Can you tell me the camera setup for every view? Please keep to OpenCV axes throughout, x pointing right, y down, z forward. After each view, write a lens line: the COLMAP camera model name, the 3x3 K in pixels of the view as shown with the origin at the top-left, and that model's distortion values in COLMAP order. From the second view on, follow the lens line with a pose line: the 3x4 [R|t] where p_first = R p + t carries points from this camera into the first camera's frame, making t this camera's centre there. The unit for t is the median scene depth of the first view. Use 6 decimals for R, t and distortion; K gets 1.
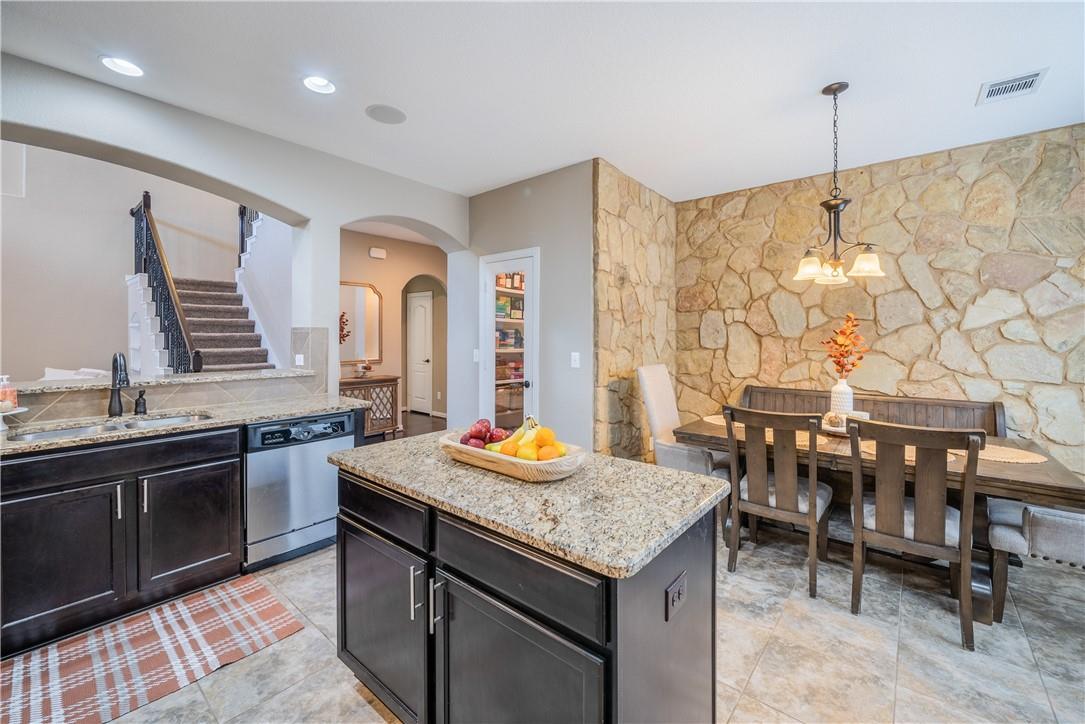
lens RADIAL K [[441.6, 0, 545.4], [0, 441.6, 329.6], [0, 0, 1]] dist [0.000976, -0.001781]
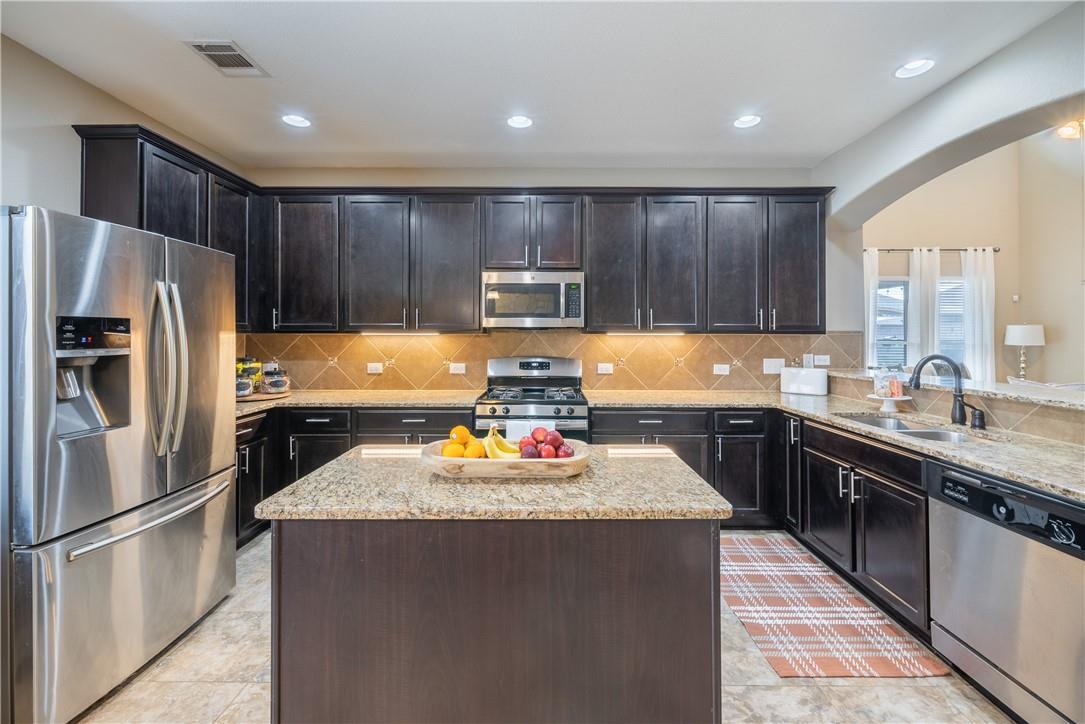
lens RADIAL K [[441.6, 0, 544.0], [0, 441.6, 330.1], [0, 0, 1]] dist [0.000976, -0.001781]
pose [[-0.768559, -0.012203, -0.639662, 0.196079], [0.006509, 0.999617, -0.026890, 0.010772], [0.639745, -0.024830, -0.768186, 0.738381]]
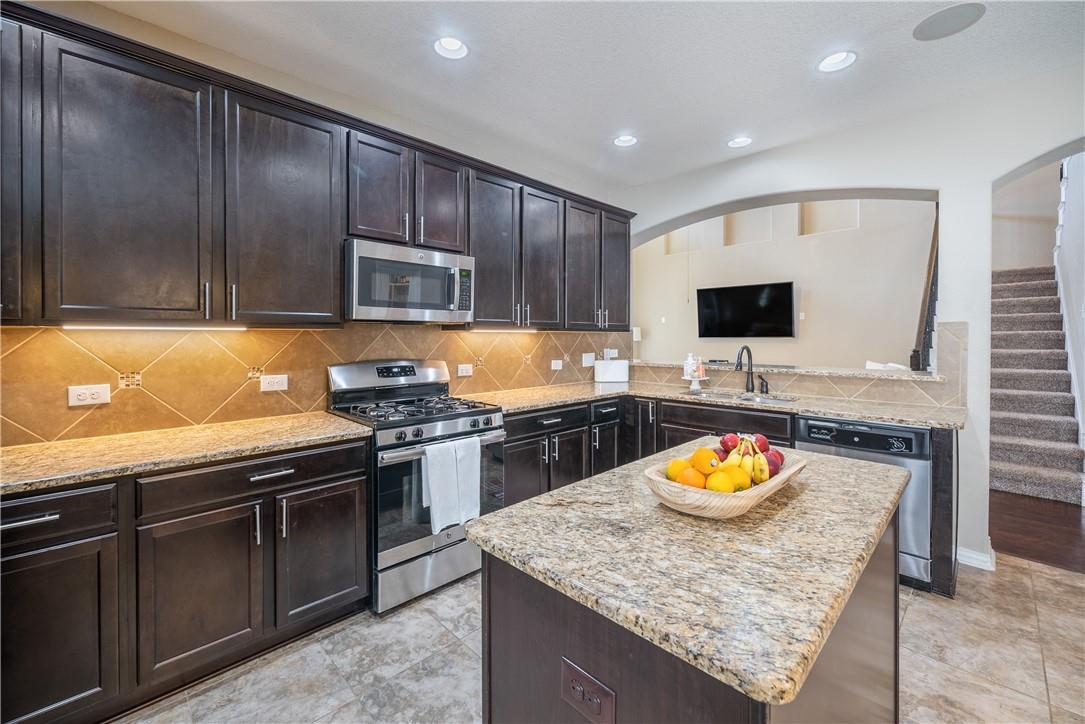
lens RADIAL K [[441.6, 0, 537.0], [0, 441.6, 338.6], [0, 0, 1]] dist [0.000976, -0.001781]
pose [[-0.098526, 0.002639, -0.995131, 0.303943], [0.015969, 0.999872, 0.001071, 0.010536], [0.995006, -0.015785, -0.098556, 0.303322]]
